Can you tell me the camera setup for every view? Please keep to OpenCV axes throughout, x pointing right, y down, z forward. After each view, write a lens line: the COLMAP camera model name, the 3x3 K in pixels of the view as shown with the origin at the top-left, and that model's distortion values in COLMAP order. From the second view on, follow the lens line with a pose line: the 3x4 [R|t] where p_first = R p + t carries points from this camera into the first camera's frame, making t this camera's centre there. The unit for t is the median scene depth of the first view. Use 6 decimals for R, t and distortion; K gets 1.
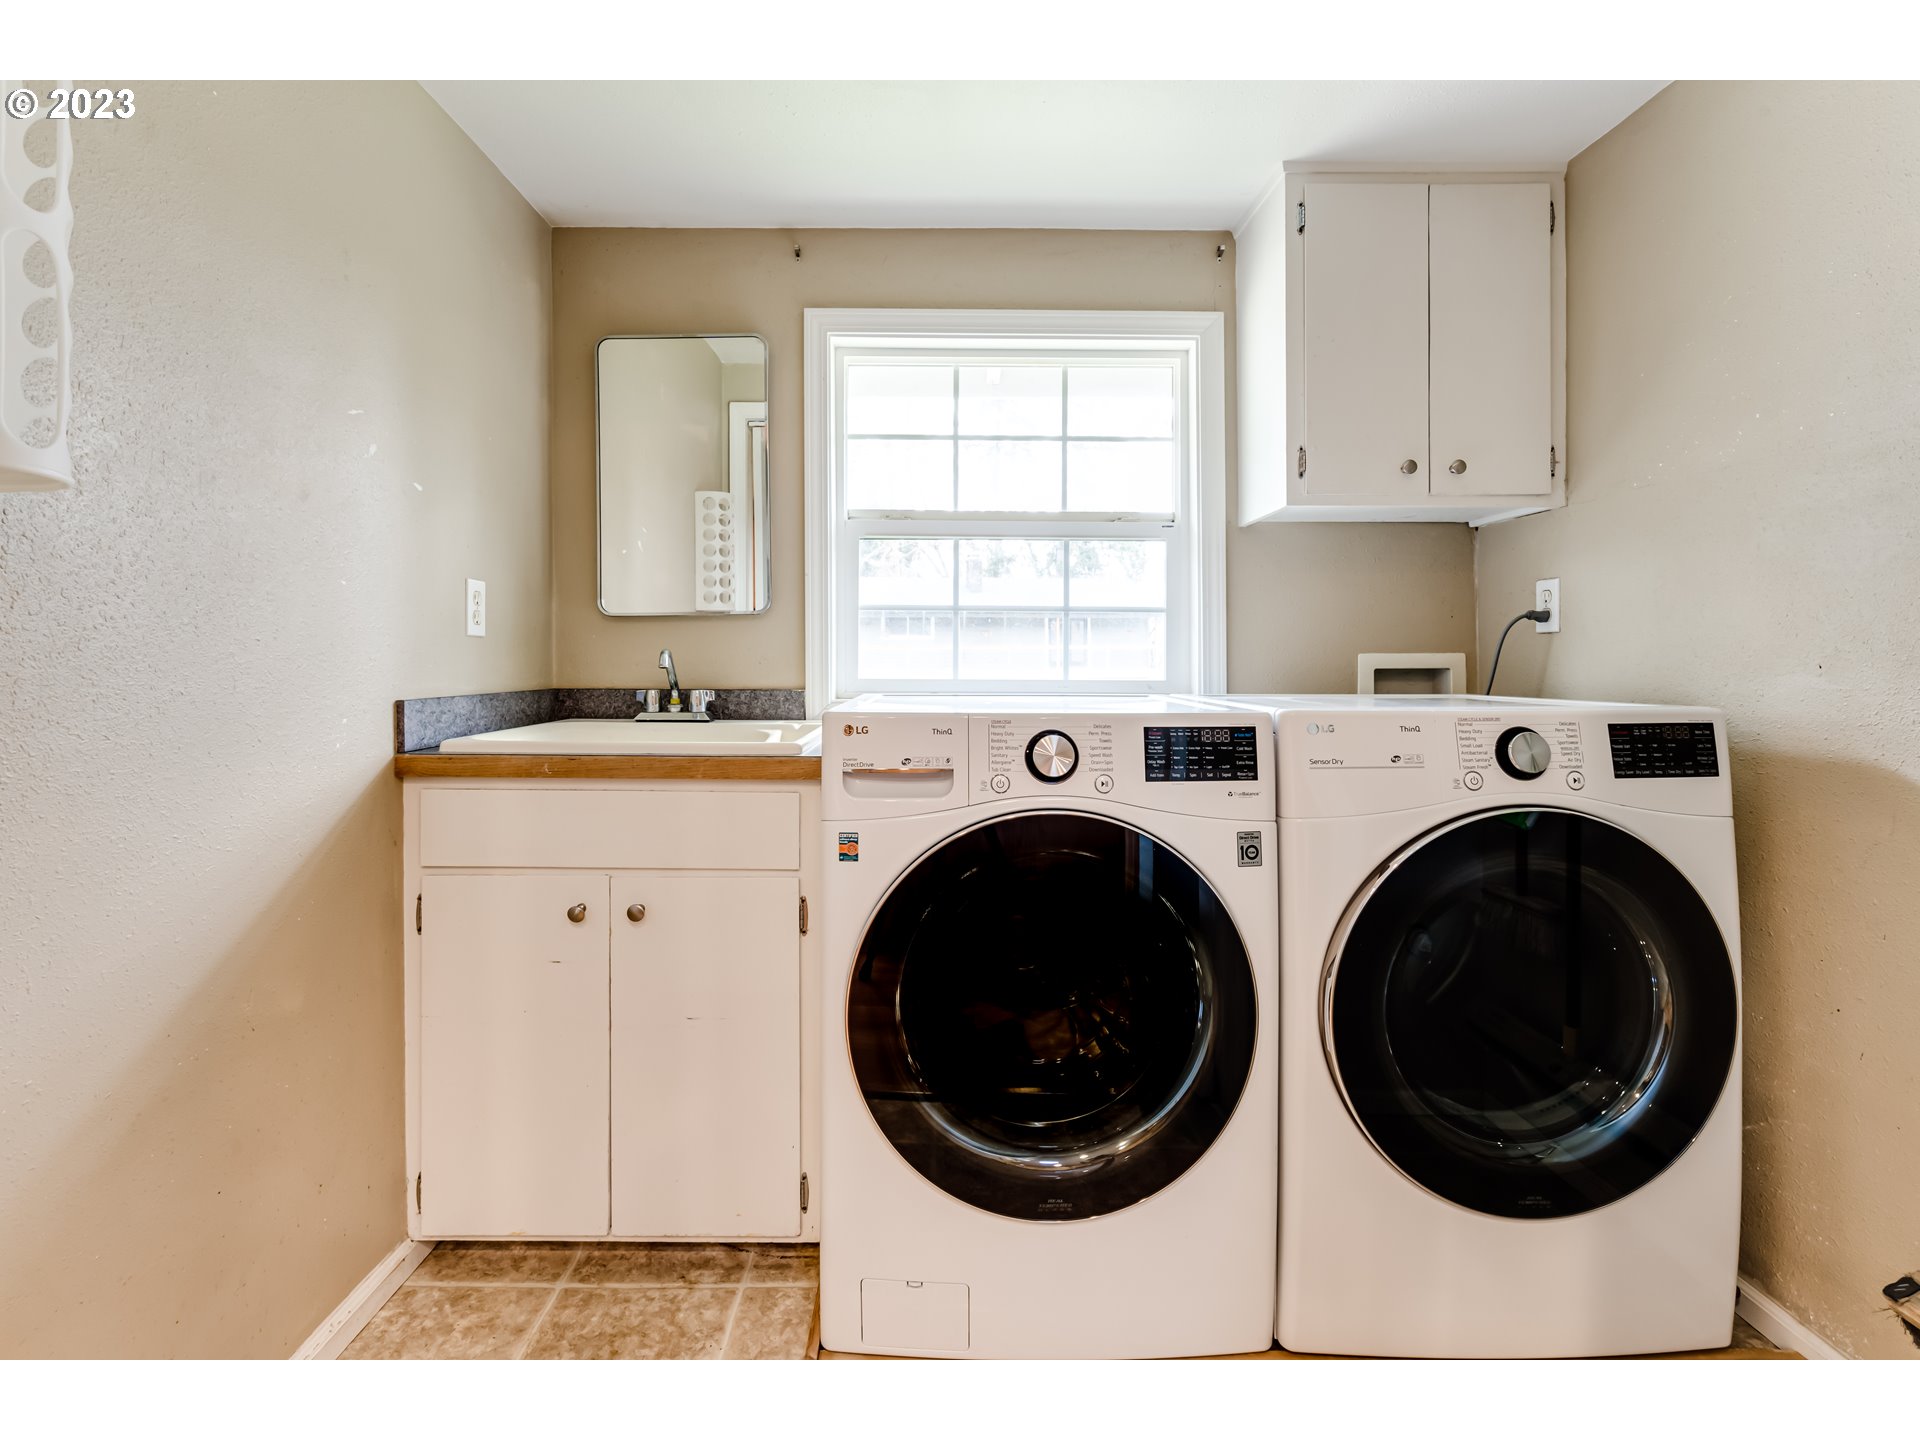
lens RADIAL K [[939.3, 0, 961.0], [0, 939.3, 654.5], [0, 0, 1]] dist [0.000854, 0.000183]
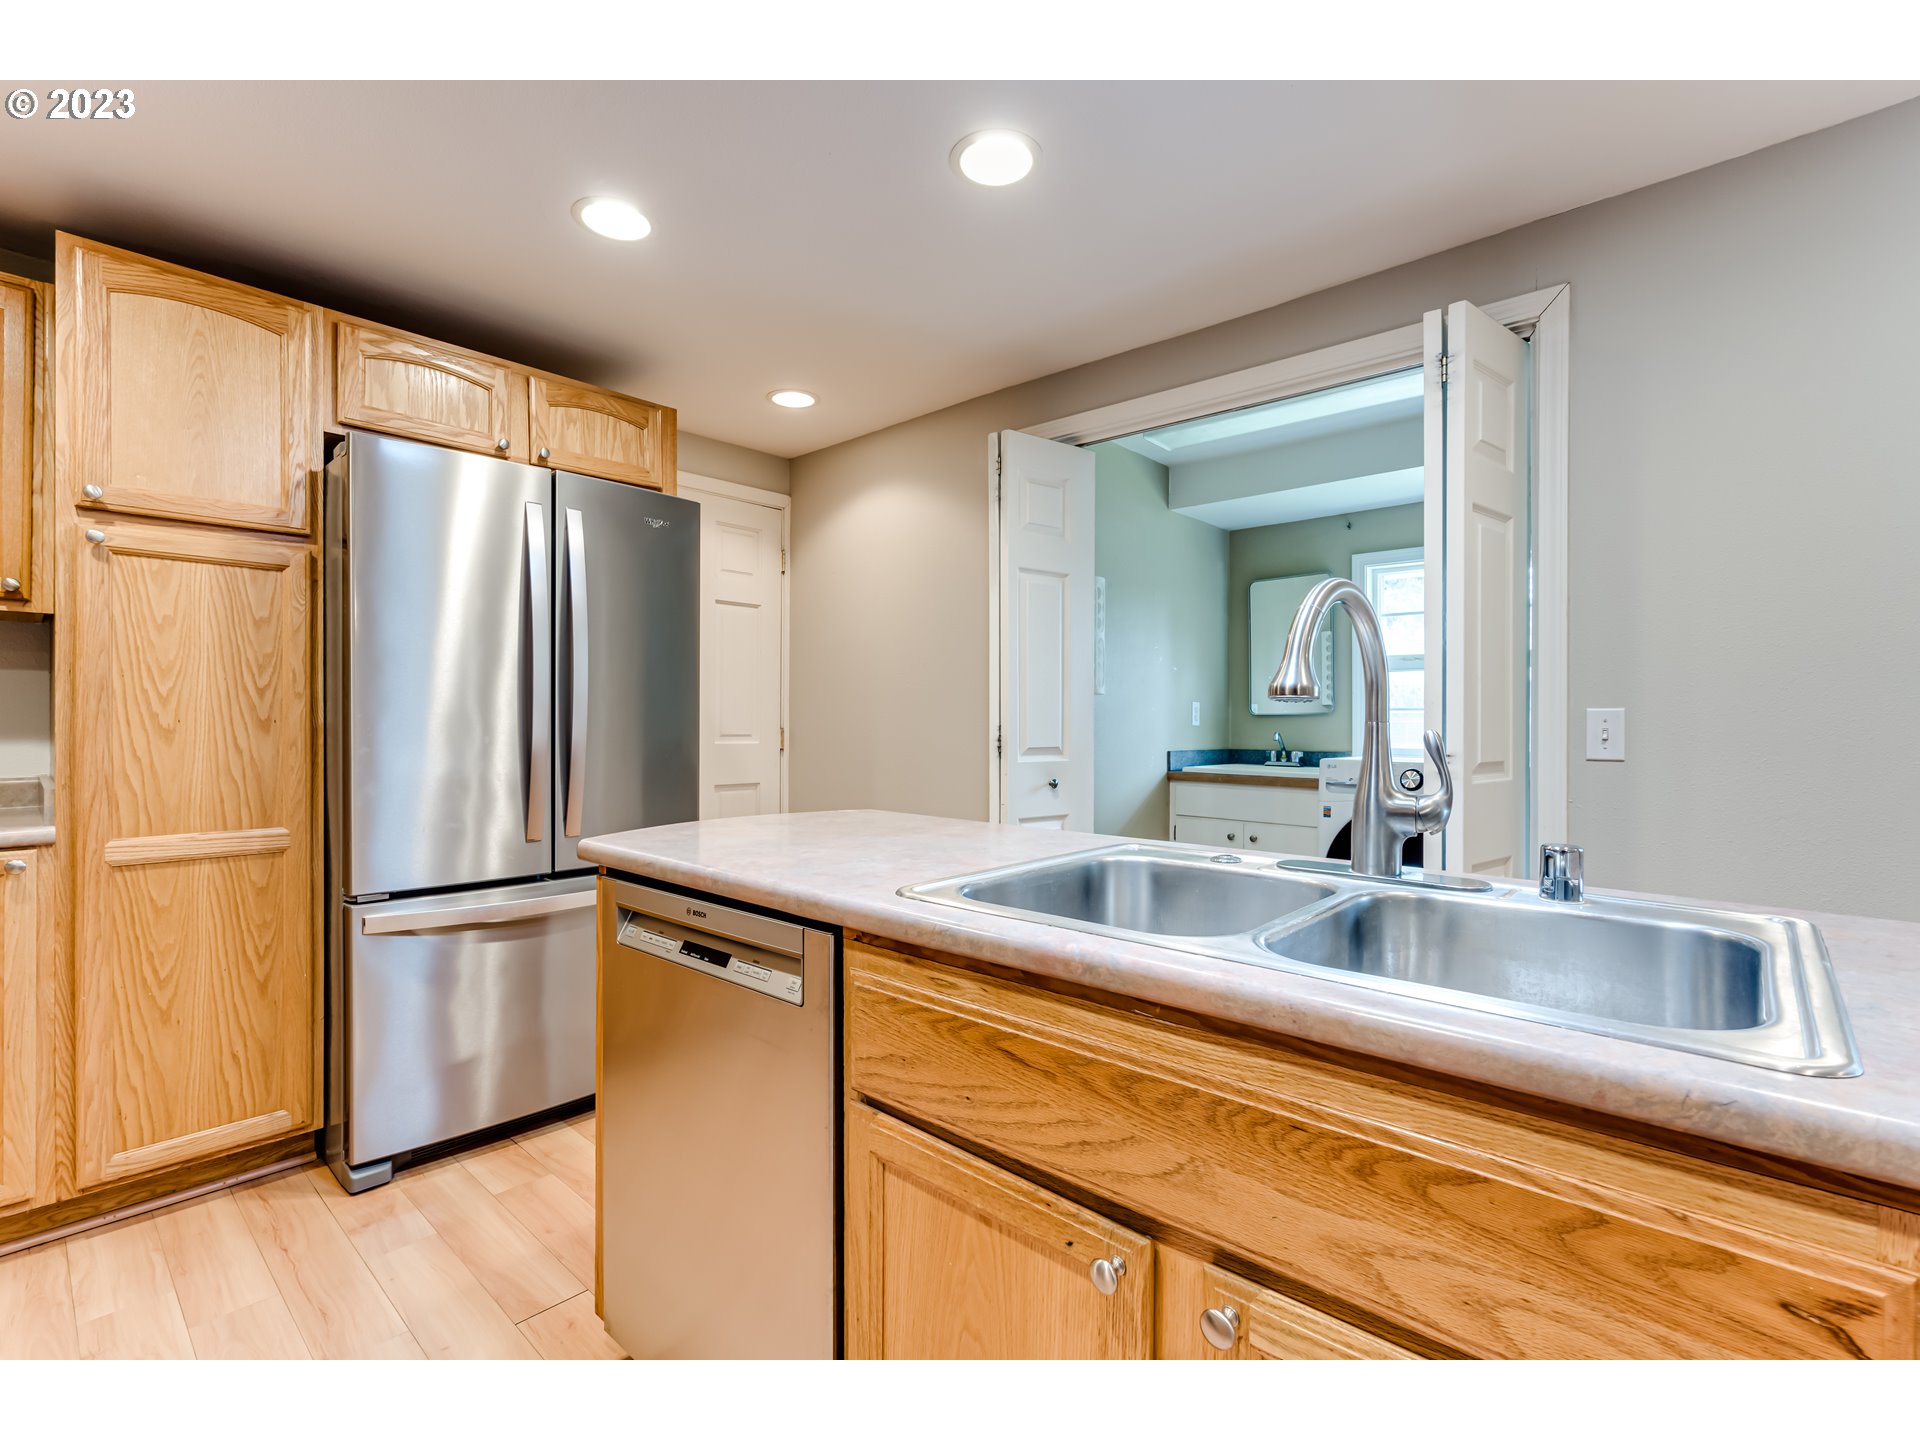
lens RADIAL K [[876.0, 0, 960.0], [0, 876.0, 720.0], [0, 0, 1]] dist [0.000059, 0.001123]
pose [[0.732413, -0.001381, -0.680859, 0.491365], [-0.001766, 0.999991, -0.003928, -0.021808], [0.680859, 0.004079, 0.732404, -0.909351]]
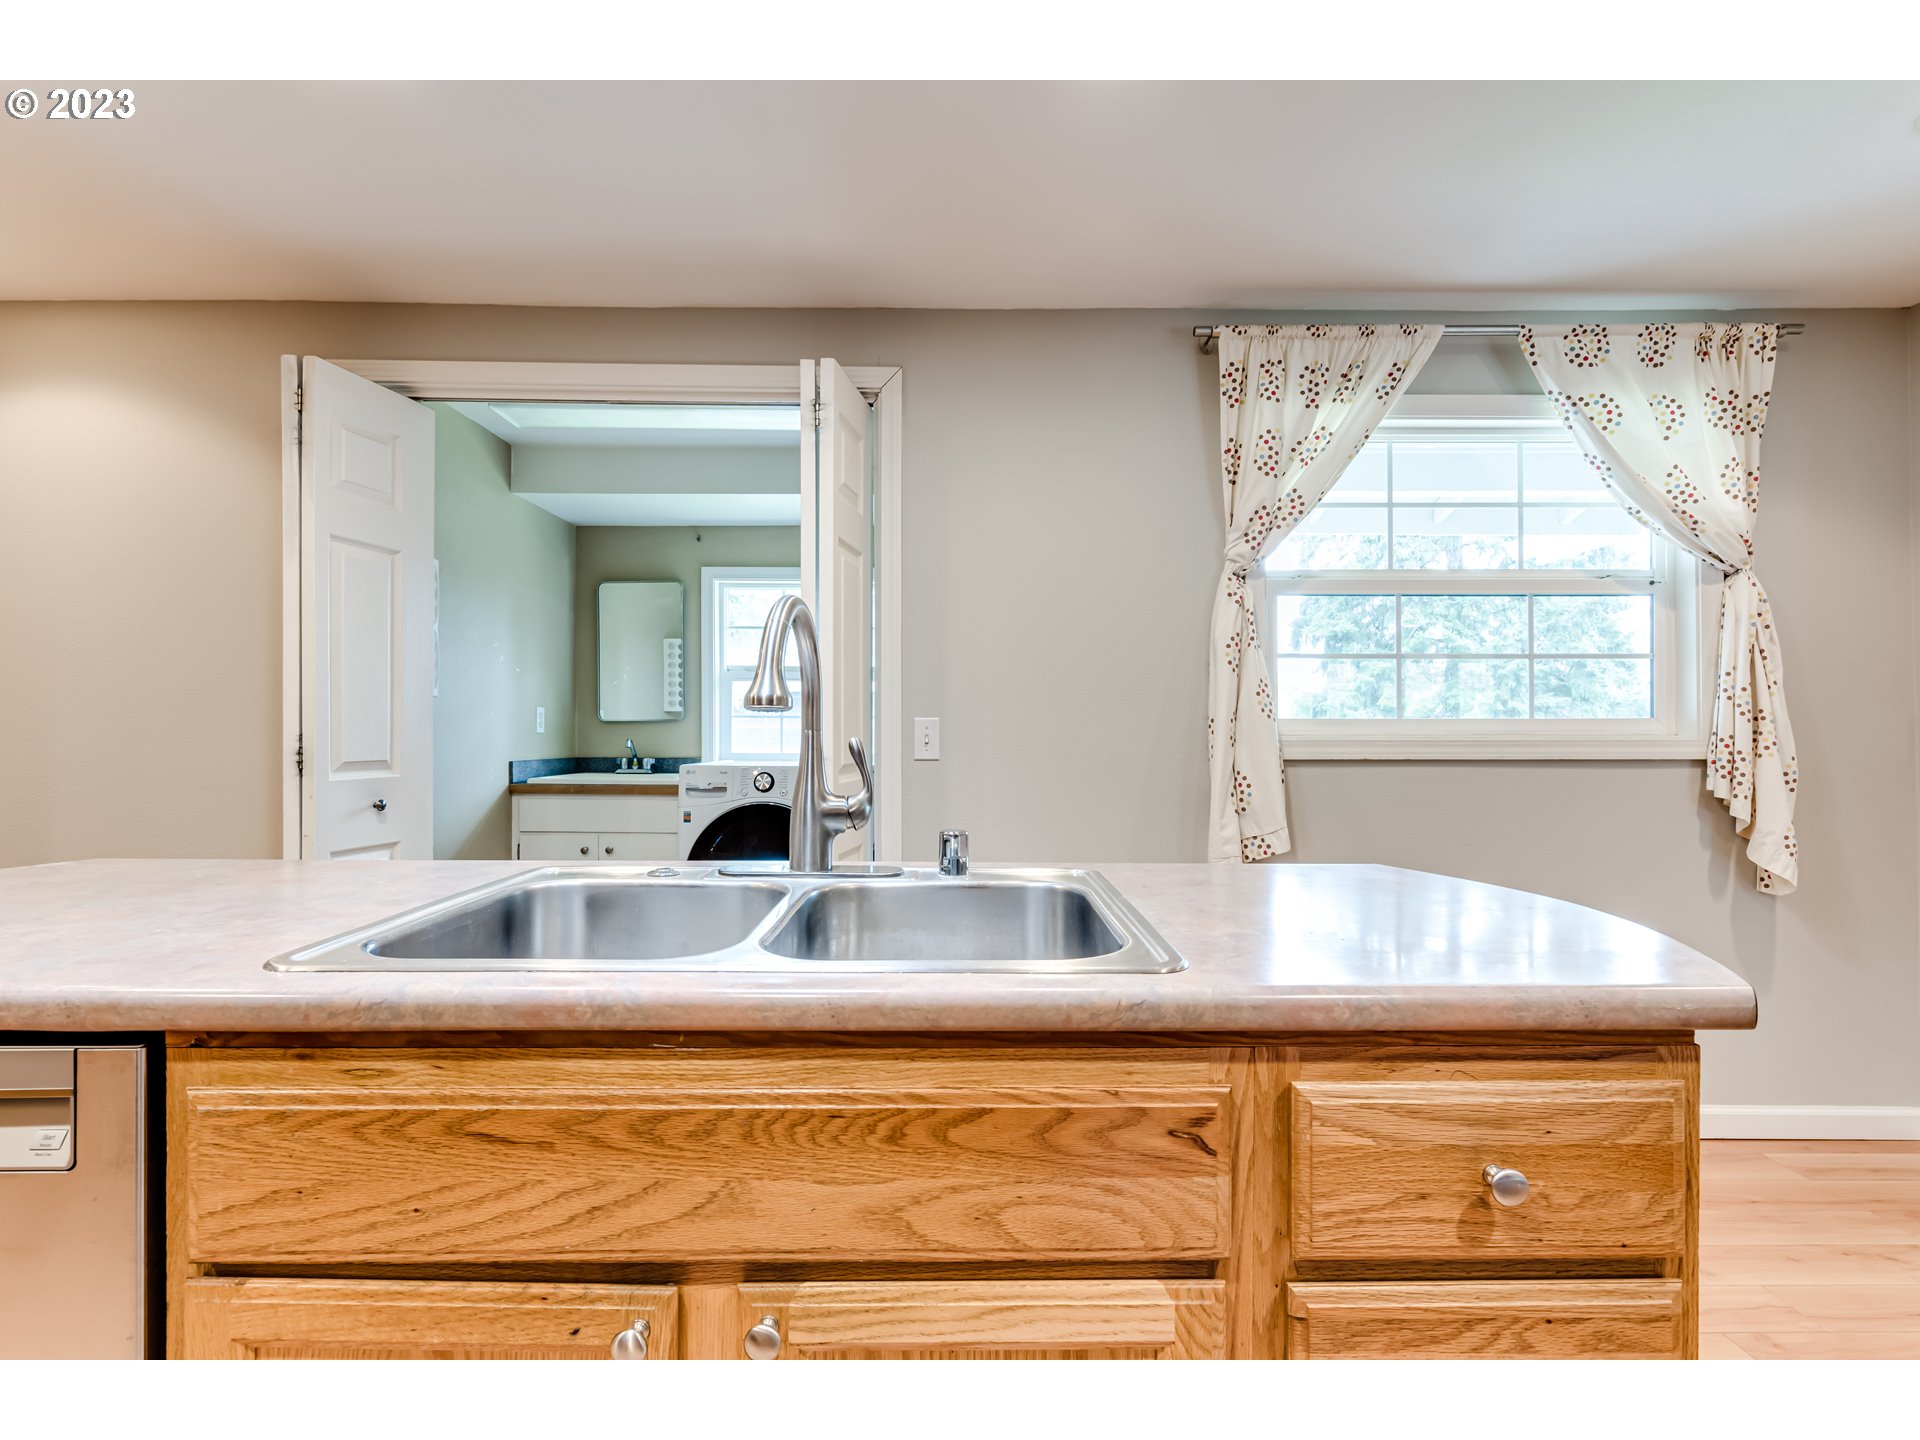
lens RADIAL K [[893.3, 0, 960.0], [0, 893.3, 720.0], [0, 0, 1]] dist [-0.001714, 0.001020]
pose [[0.999960, -0.001233, -0.008825, 0.418487], [0.001141, 0.999944, -0.010502, -0.023588], [0.008837, 0.010491, 0.999906, -0.935203]]
